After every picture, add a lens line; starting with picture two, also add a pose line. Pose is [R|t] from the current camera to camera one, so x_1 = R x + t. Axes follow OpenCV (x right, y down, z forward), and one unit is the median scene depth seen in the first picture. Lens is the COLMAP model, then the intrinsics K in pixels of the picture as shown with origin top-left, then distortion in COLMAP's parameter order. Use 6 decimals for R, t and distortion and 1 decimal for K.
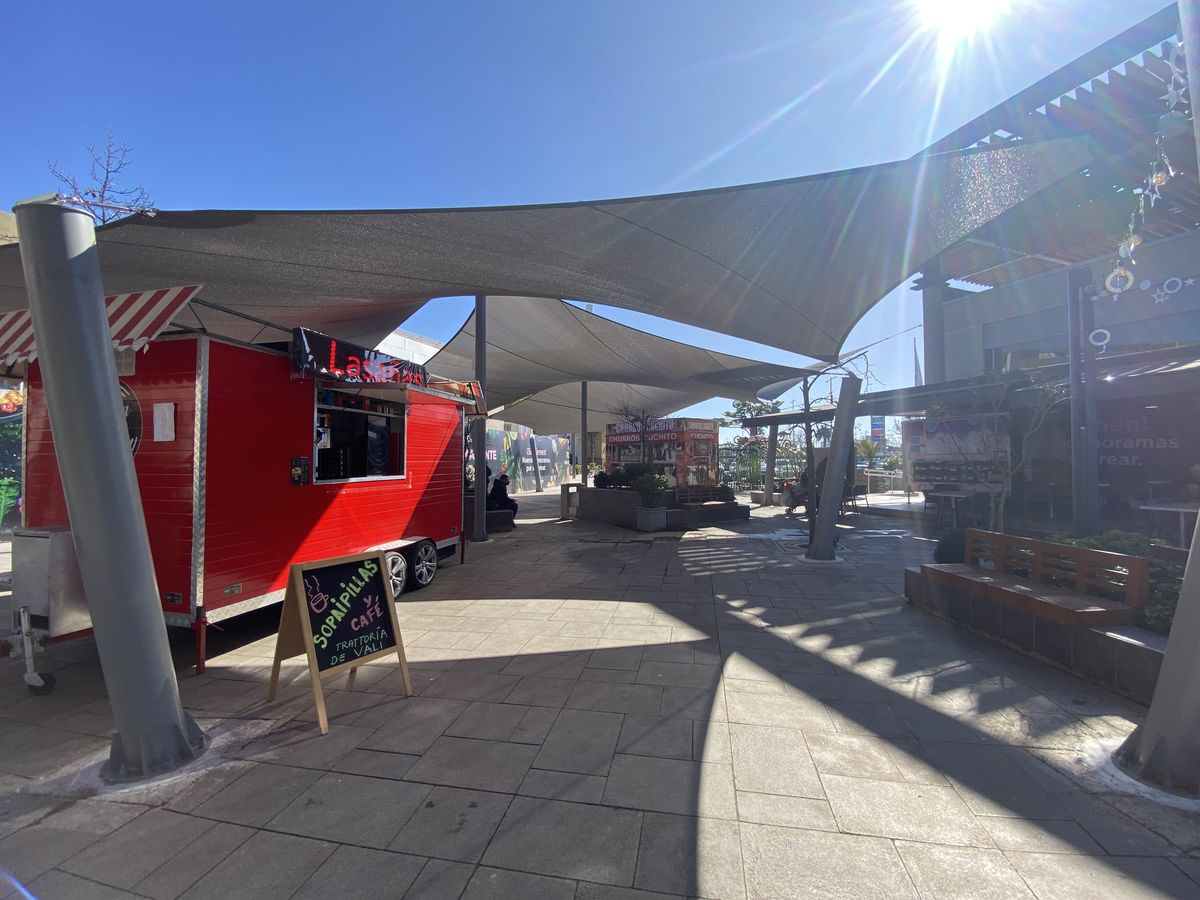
lens RADIAL K [[493.8, 0, 597.9], [0, 493.8, 446.3], [0, 0, 1]] dist [0.017391, -0.019677]
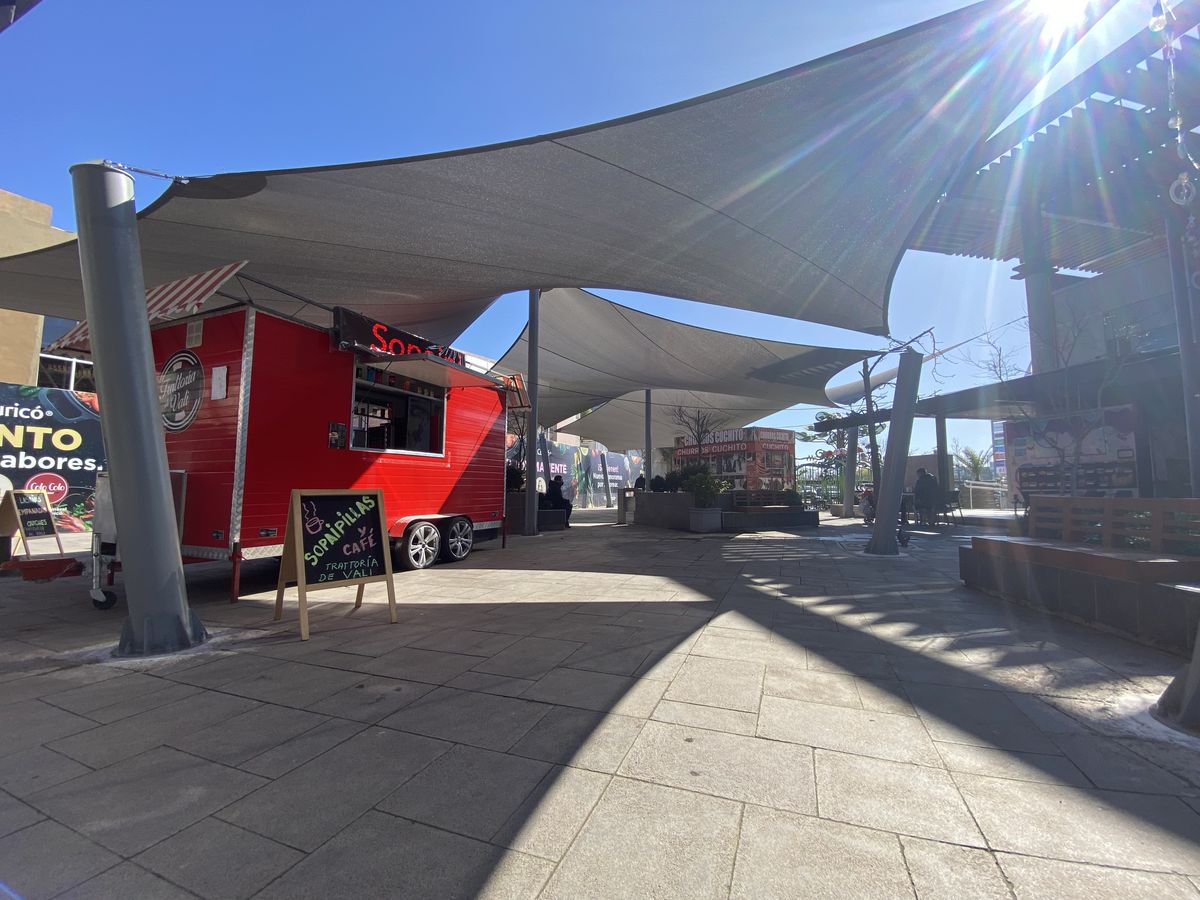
lens RADIAL K [[493.5, 0, 595.1], [0, 493.5, 445.1], [0, 0, 1]] dist [0.020691, -0.021908]
pose [[0.984454, -0.008893, -0.175418, 0.211833], [-0.001215, 0.998349, -0.057430, 0.178412], [0.175639, 0.056750, 0.982818, 0.023675]]
